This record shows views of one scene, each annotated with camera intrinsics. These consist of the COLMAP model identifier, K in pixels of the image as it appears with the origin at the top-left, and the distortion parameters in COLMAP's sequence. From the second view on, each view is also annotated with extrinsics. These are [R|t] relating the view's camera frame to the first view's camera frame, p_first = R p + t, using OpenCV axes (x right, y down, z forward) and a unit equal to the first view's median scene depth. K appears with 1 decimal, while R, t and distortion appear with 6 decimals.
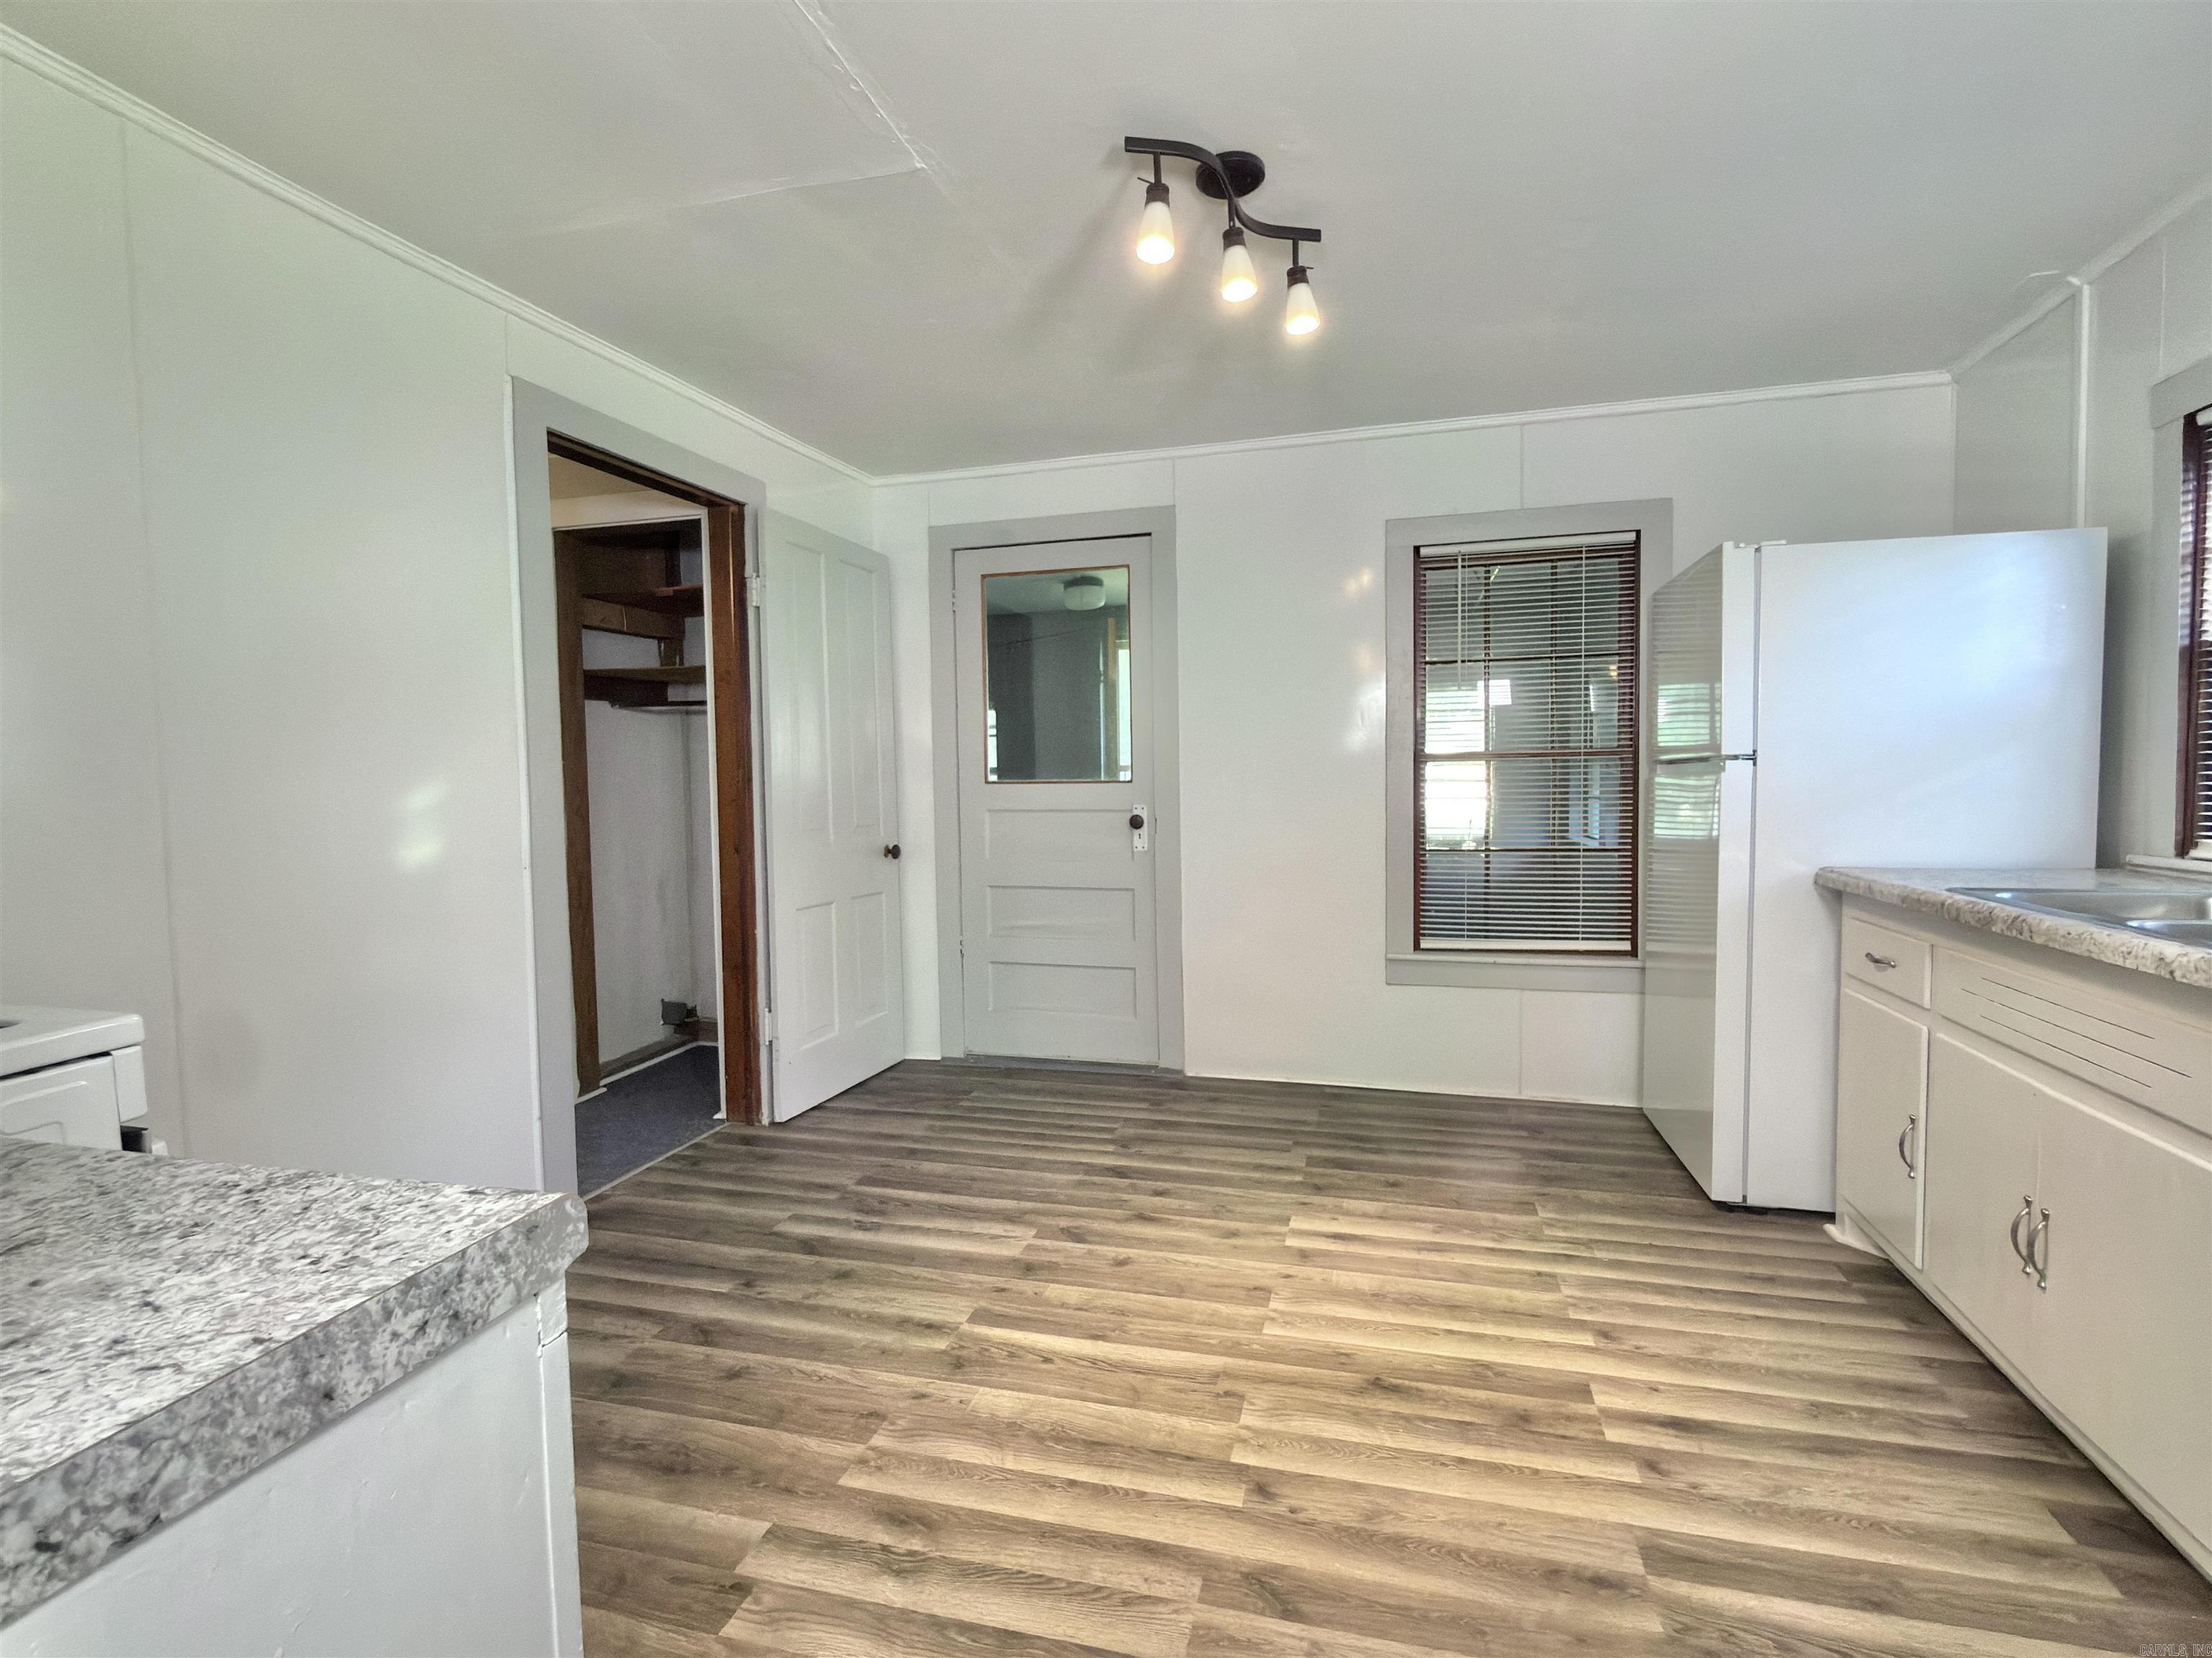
lens RADIAL K [[1044.2, 0, 1104.8], [0, 1044.2, 824.9], [0, 0, 1]] dist [-0.002076, -0.000696]
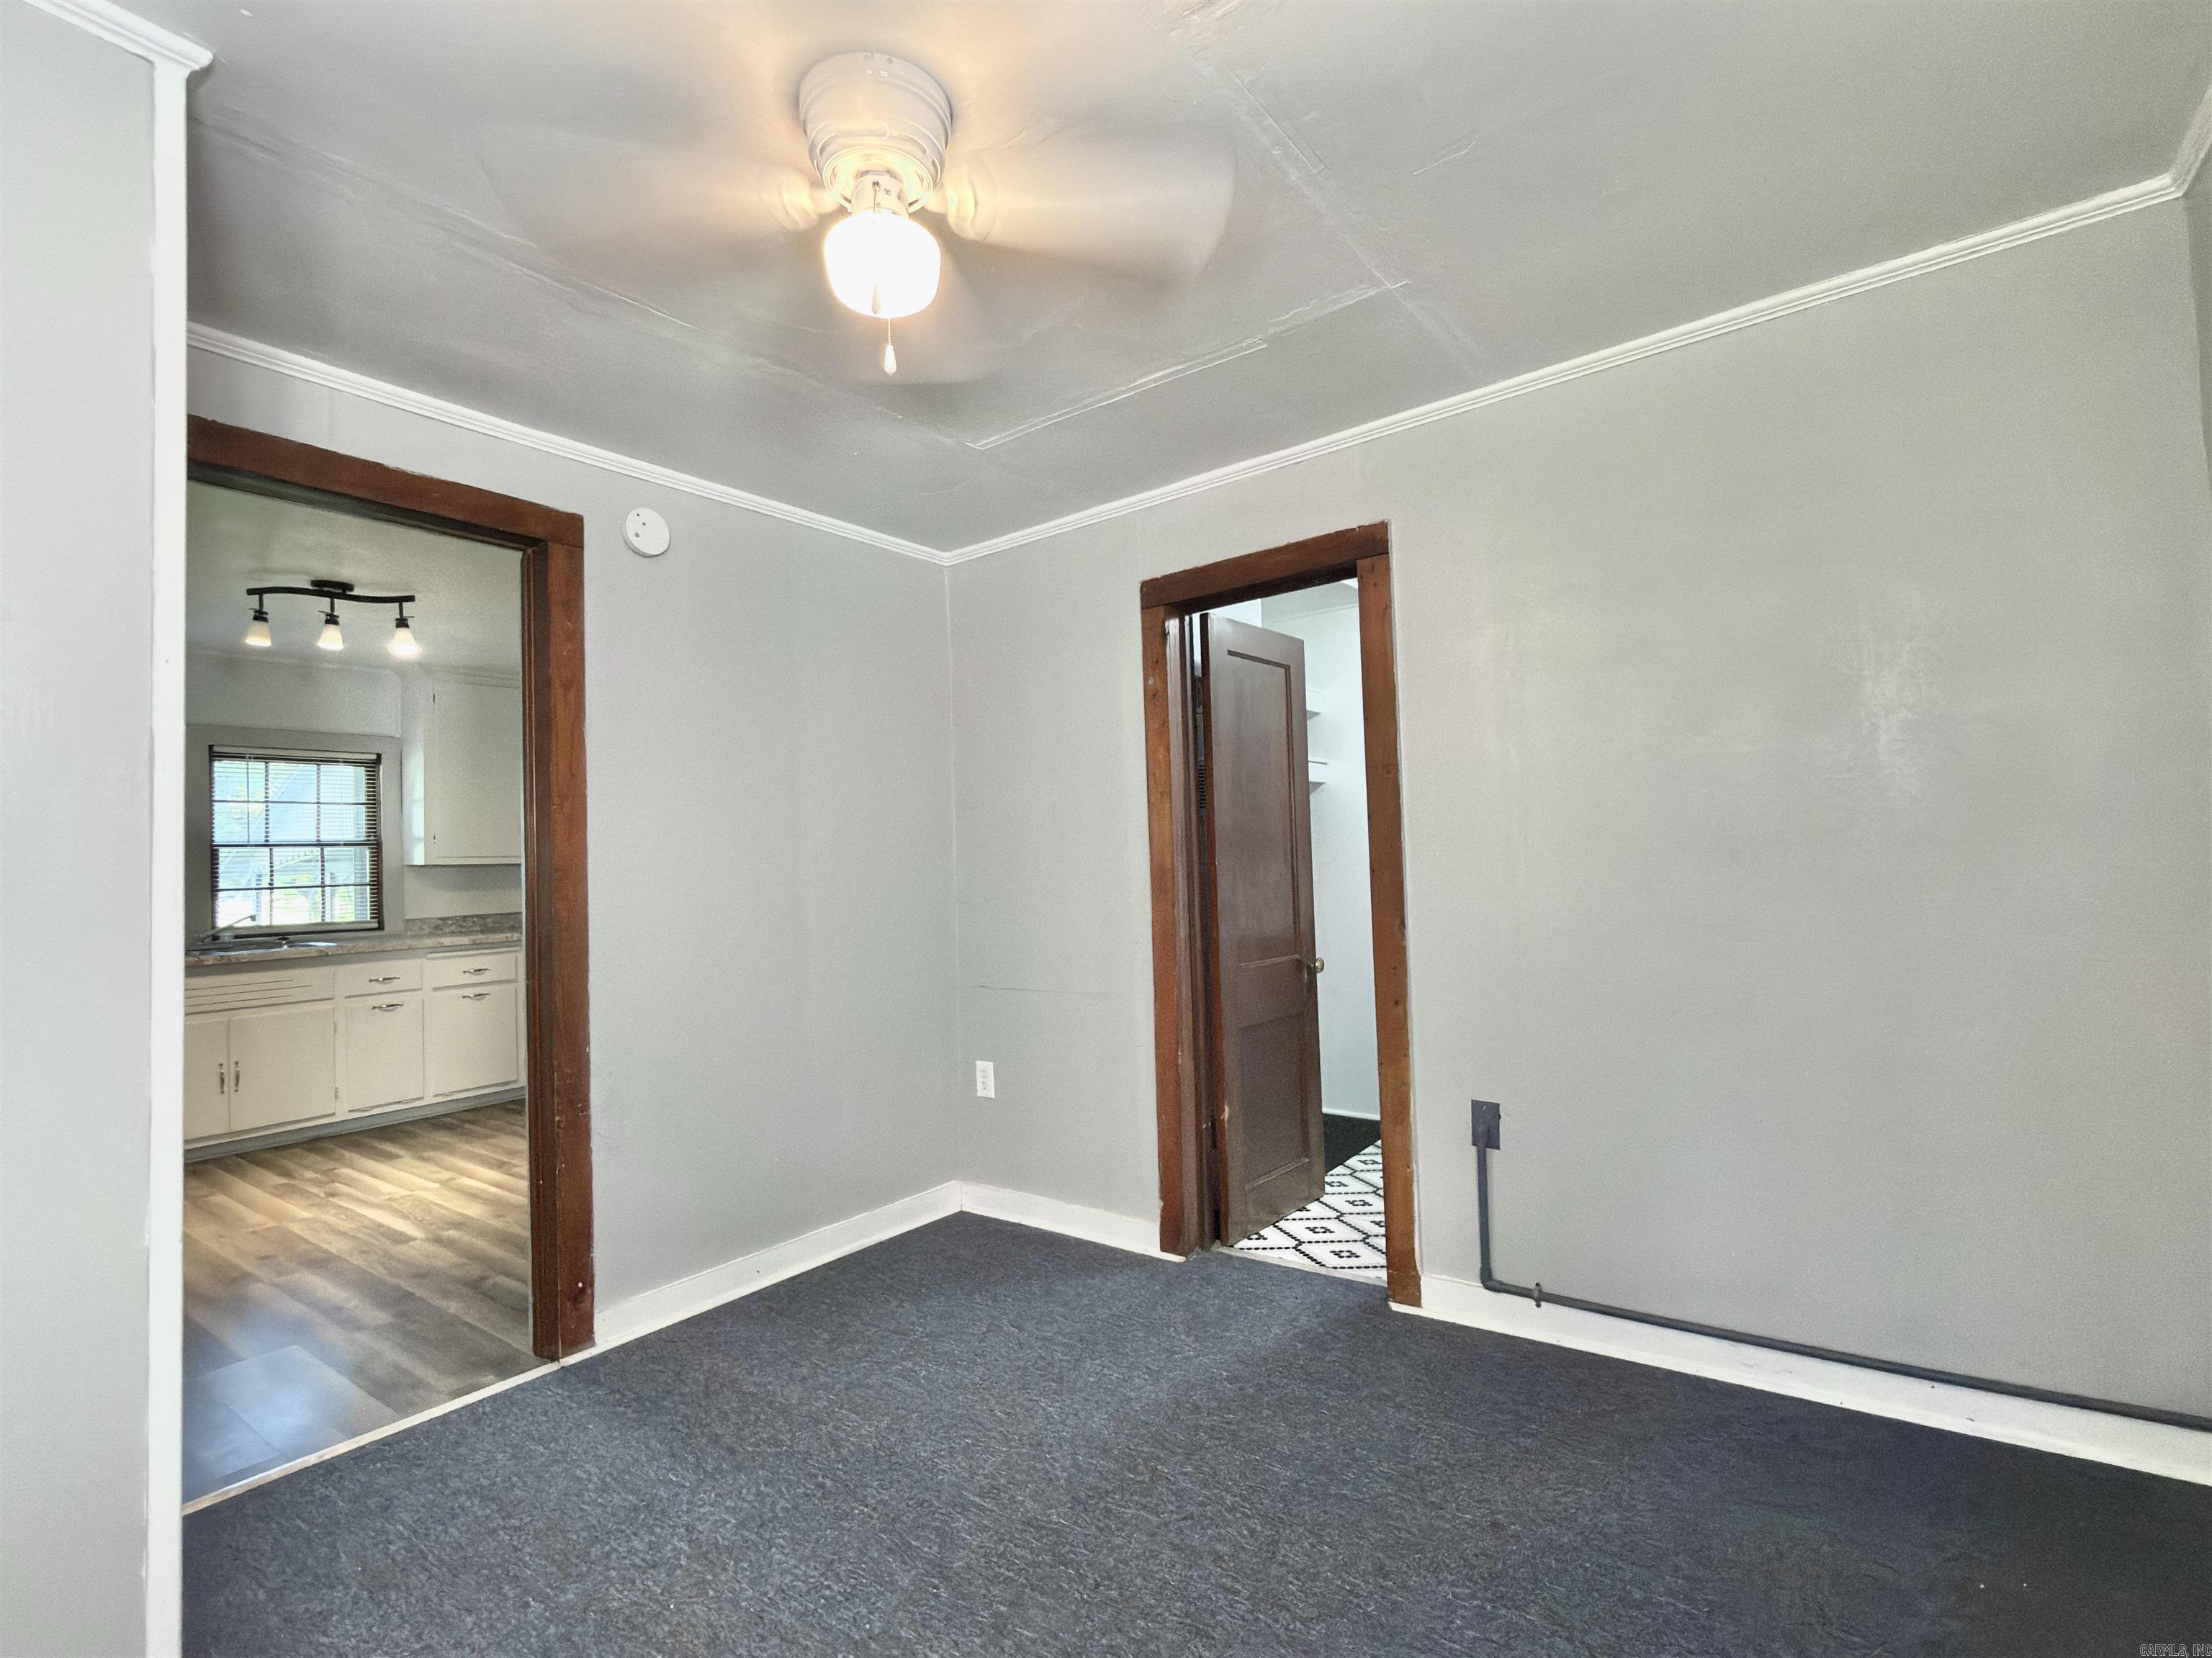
lens RADIAL K [[1044.2, 0, 1104.8], [0, 1044.2, 824.9], [0, 0, 1]] dist [-0.002076, -0.000696]
pose [[-0.934663, 0.059574, 0.350508, -1.793398], [0.066078, 0.997793, 0.006614, -0.095496], [-0.349341, 0.029343, -0.936536, 2.220527]]
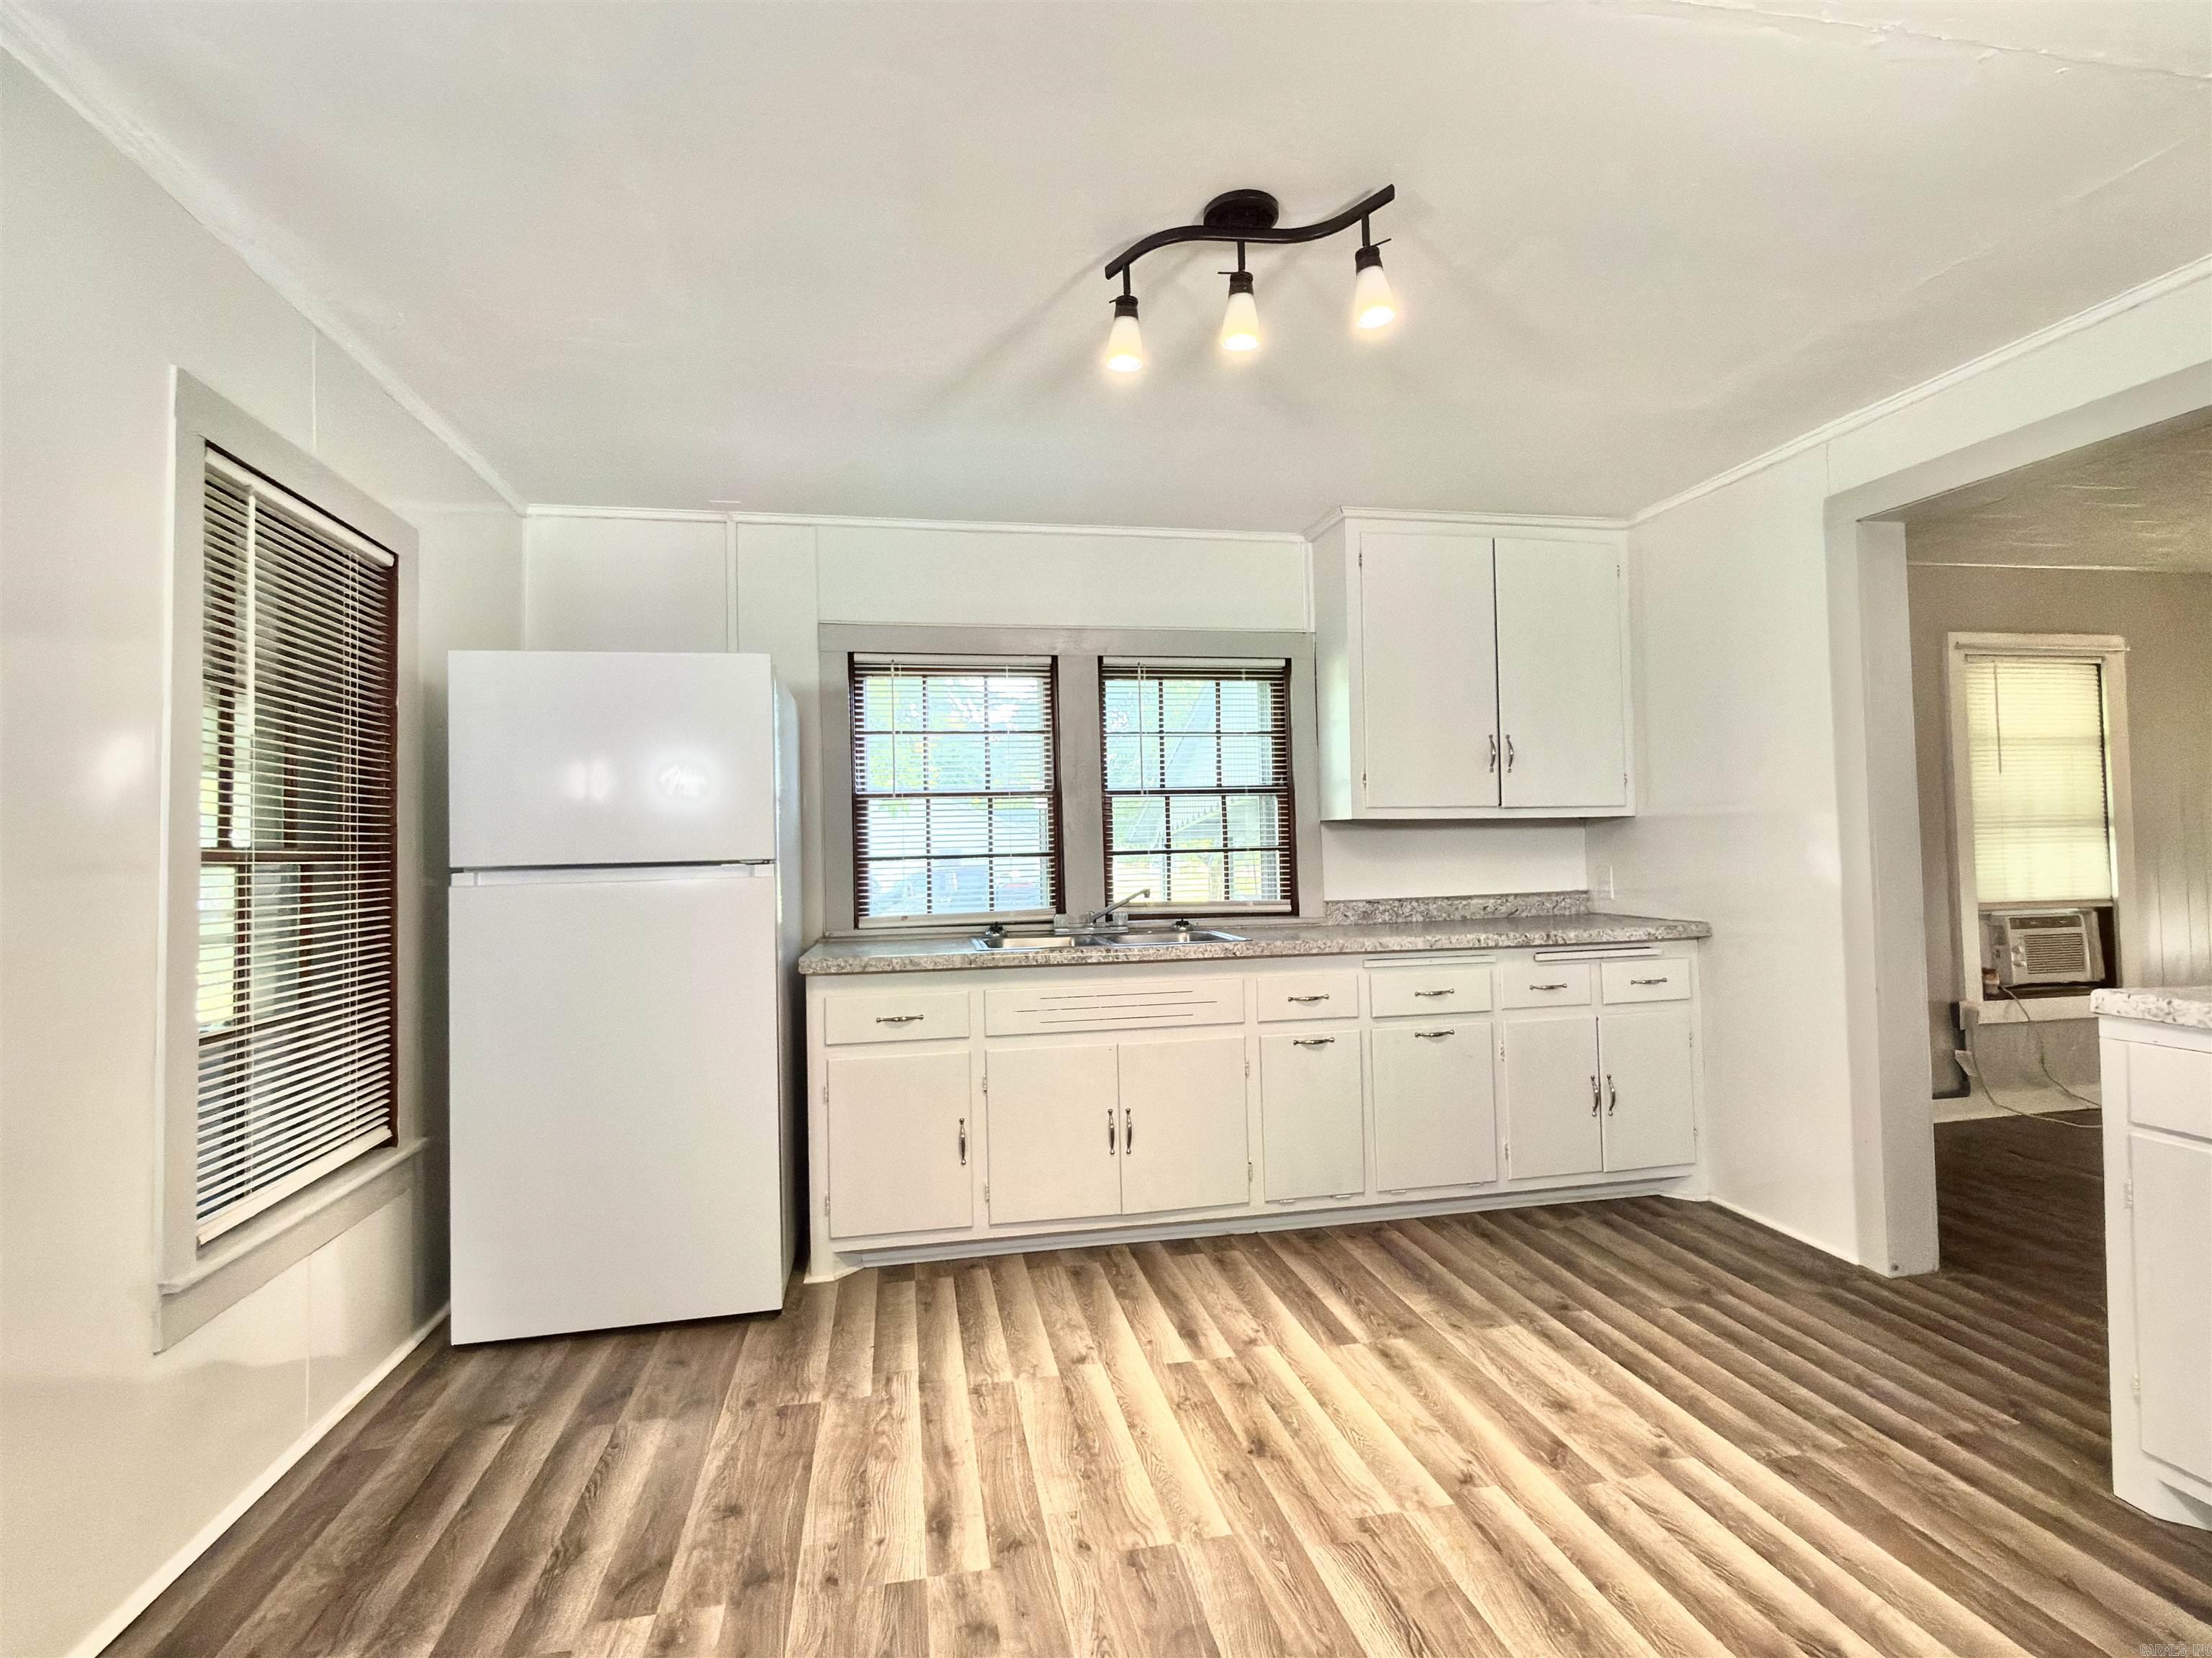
lens RADIAL K [[1044.2, 0, 1104.8], [0, 1044.2, 824.9], [0, 0, 1]] dist [-0.002076, -0.000696]
pose [[-0.444153, 0.055194, 0.894249, -0.596432], [0.070496, 0.997159, -0.026531, -0.064787], [-0.893173, 0.051257, -0.446782, 1.476016]]
